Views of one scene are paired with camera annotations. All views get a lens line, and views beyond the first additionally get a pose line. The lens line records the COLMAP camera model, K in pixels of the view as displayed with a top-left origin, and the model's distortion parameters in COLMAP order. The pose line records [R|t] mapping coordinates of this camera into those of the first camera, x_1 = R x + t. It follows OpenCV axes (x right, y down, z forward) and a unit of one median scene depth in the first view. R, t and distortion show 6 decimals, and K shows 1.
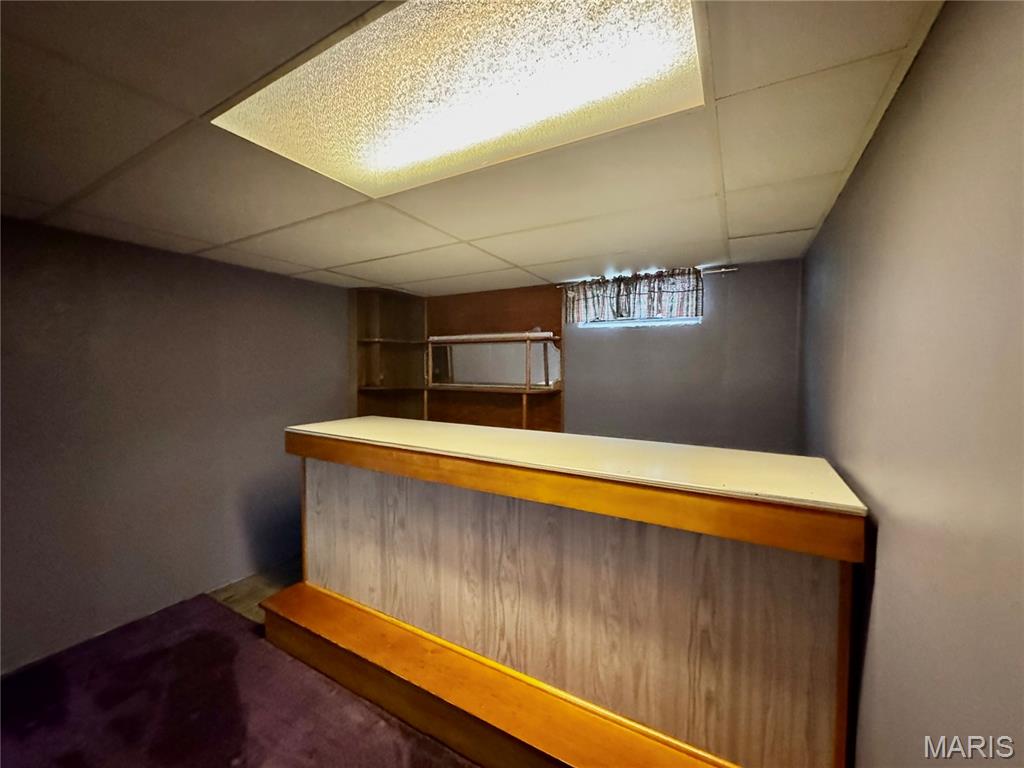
lens RADIAL K [[411.2, 0, 512.3], [0, 411.2, 384.2], [0, 0, 1]] dist [-0.000873, 0.000219]
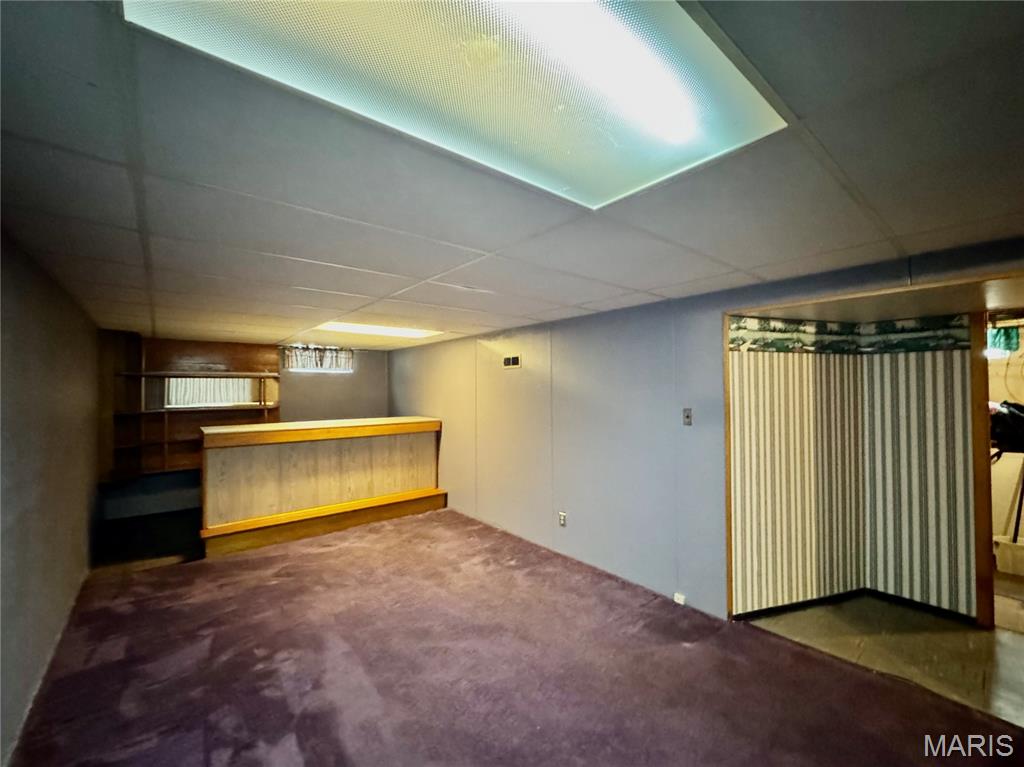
lens RADIAL K [[411.2, 0, 512.3], [0, 411.2, 383.7], [0, 0, 1]] dist [-0.000873, 0.000219]
pose [[0.320933, 0.003183, 0.947097, -1.681949], [0.058504, 0.998018, -0.023179, 0.025847], [-0.945293, 0.062847, 0.320111, -0.686384]]
